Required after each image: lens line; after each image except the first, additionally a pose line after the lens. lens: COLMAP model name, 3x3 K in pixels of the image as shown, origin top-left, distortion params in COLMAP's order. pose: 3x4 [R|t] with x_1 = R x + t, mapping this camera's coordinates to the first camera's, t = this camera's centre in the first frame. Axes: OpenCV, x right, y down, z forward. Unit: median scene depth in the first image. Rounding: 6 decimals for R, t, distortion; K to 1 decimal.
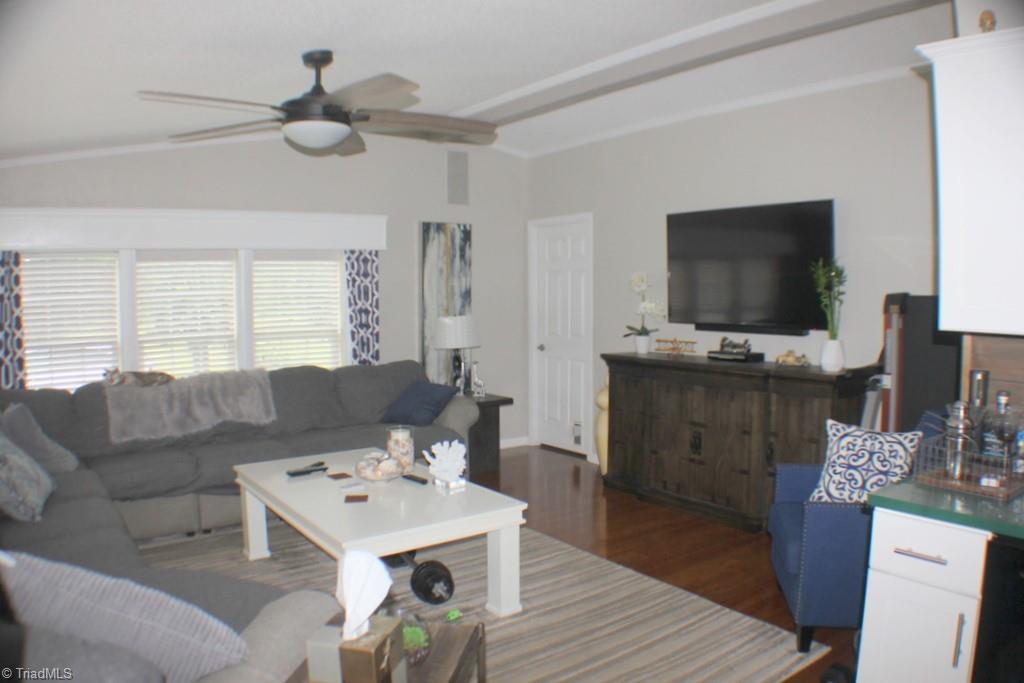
lens RADIAL K [[732.1, 0, 512.0], [0, 732.1, 341.5], [0, 0, 1]] dist [-0.210958, 0.008543]
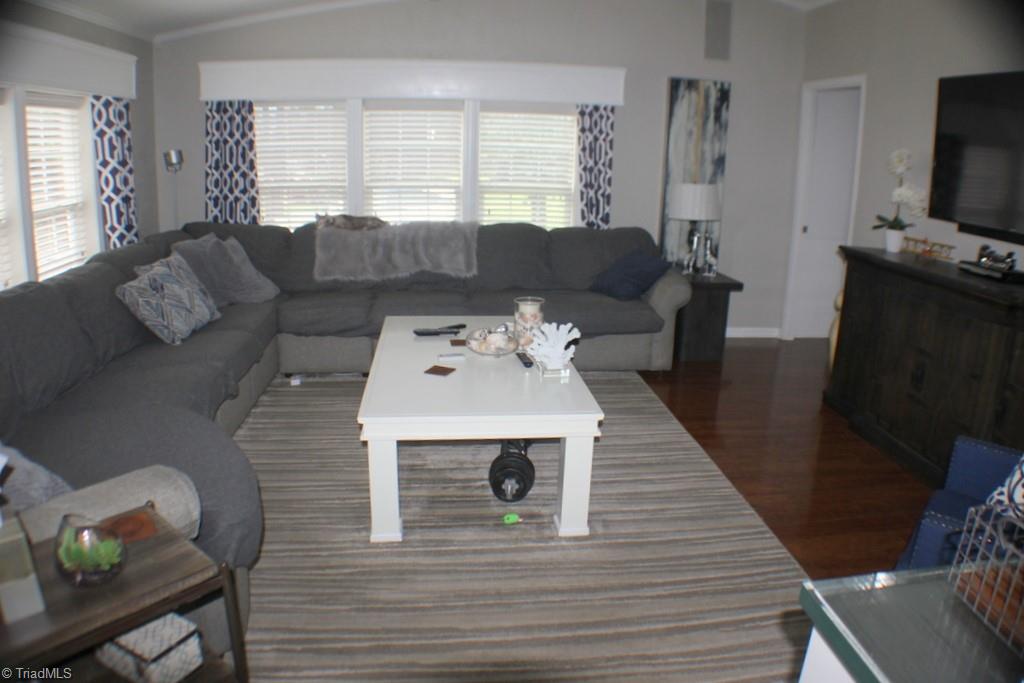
lens RADIAL K [[700.1, 0, 511.5], [0, 700.1, 318.7], [0, 0, 1]] dist [-0.241966, 0.086930]
pose [[0.860899, 0.156755, -0.484025, 0.186270], [-0.073737, 0.979751, 0.186150, -0.014090], [0.503404, -0.124566, 0.855025, 0.181205]]
